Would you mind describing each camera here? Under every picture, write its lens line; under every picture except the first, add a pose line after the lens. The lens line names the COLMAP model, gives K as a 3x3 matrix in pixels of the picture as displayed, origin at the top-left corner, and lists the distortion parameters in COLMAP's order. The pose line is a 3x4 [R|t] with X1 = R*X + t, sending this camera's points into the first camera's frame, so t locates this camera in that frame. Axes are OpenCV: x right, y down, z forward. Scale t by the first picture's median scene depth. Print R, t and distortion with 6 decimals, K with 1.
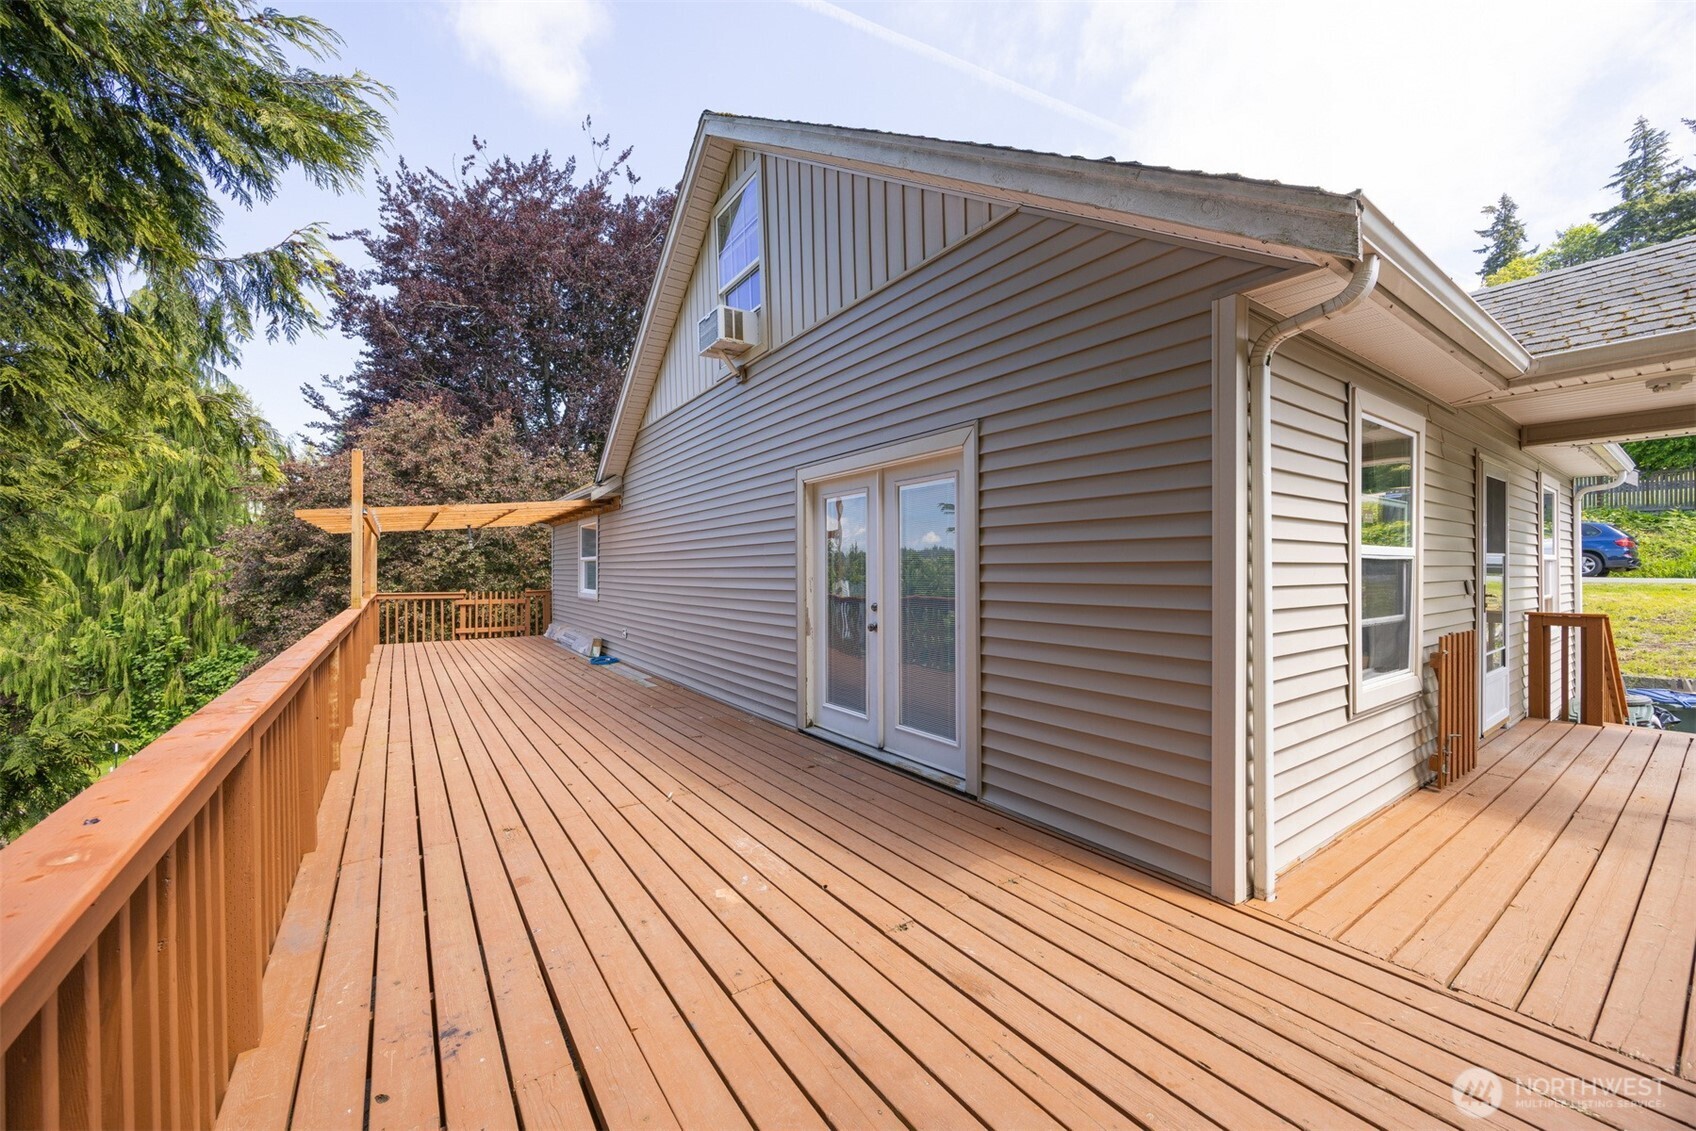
lens RADIAL K [[652.1, 0, 848.0], [0, 652.1, 565.5], [0, 0, 1]] dist [-0.001030, -0.000049]
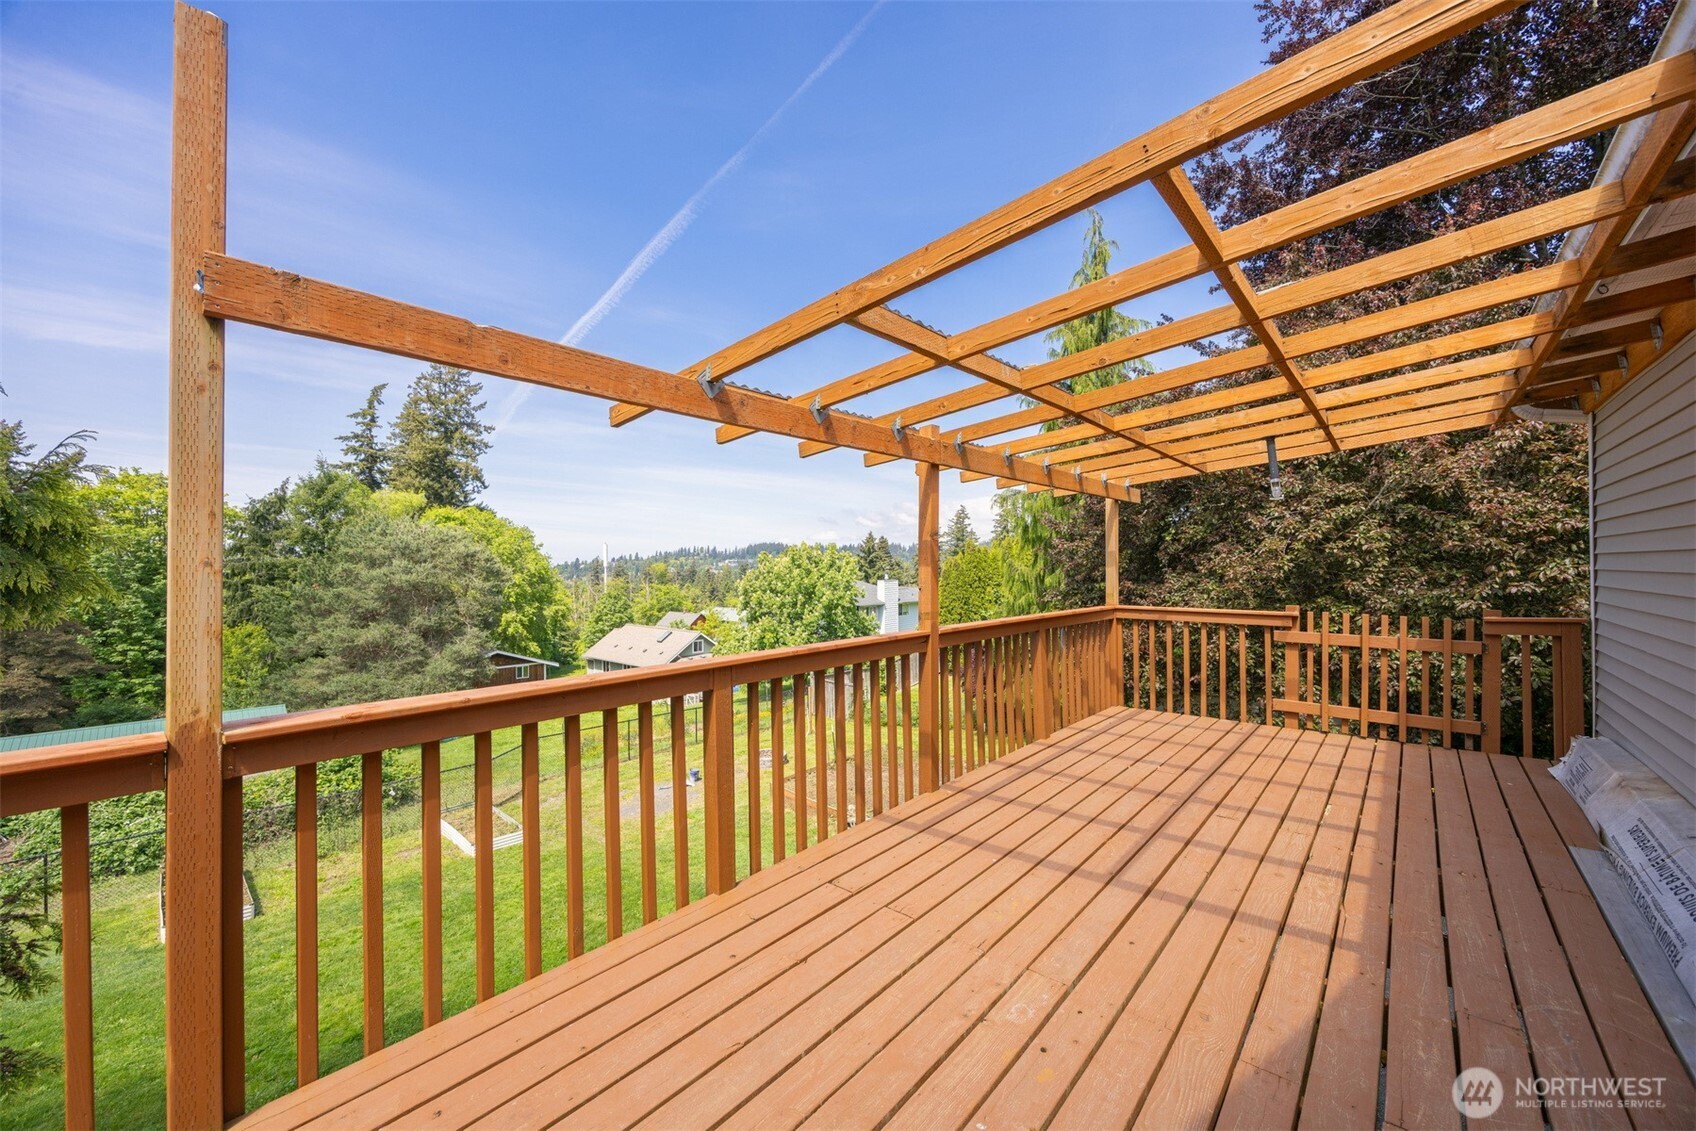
lens RADIAL K [[652.1, 0, 848.0], [0, 652.1, 565.5], [0, 0, 1]] dist [-0.001030, -0.000049]
pose [[0.248890, 0.004466, -0.968521, -0.238582], [0.013529, 0.999876, 0.008088, 0.003515], [0.968437, -0.015116, 0.248799, 0.572414]]
